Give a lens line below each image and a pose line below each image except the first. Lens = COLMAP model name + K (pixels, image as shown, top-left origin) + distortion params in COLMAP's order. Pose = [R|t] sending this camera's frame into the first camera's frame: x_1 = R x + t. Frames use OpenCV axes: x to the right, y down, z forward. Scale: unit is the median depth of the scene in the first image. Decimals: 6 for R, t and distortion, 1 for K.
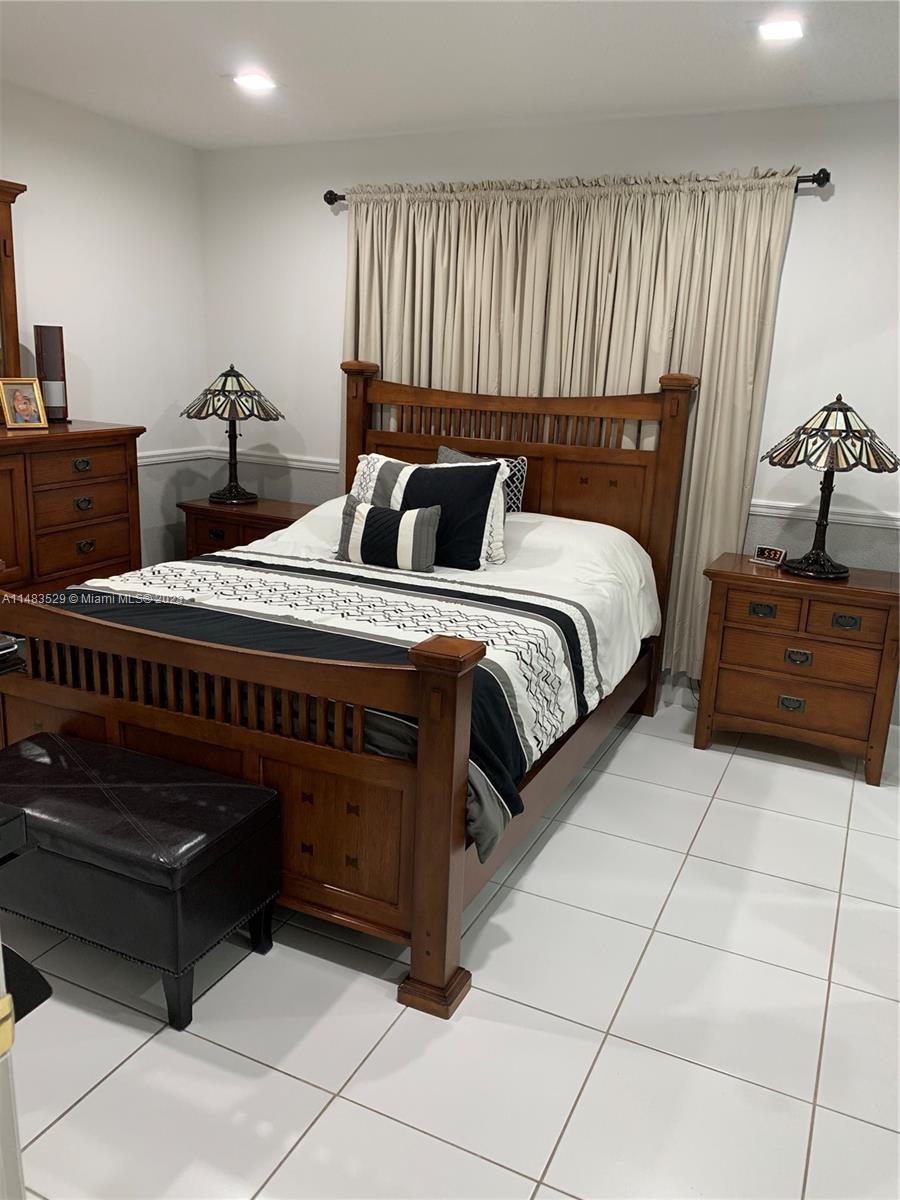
lens RADIAL K [[902.1, 0, 453.3], [0, 902.1, 570.8], [0, 0, 1]] dist [0.232357, -0.457182]
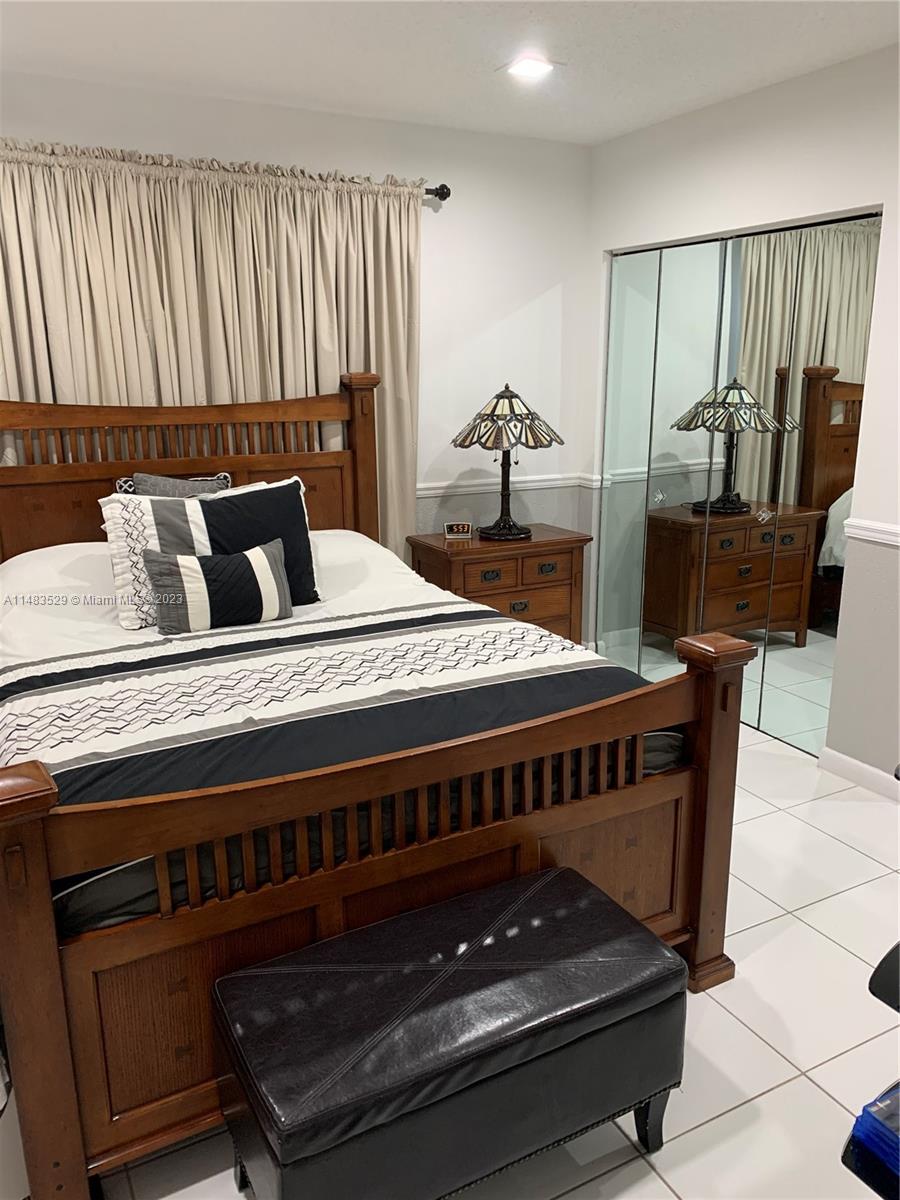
lens RADIAL K [[894.6, 0, 450.0], [0, 894.6, 600.0], [0, 0, 1]] dist [0.053042, -0.081920]
pose [[0.599294, -0.243482, 0.762603, -0.558365], [0.209567, 0.967119, 0.144090, -0.100483], [-0.772611, 0.073465, 0.630615, 0.340646]]
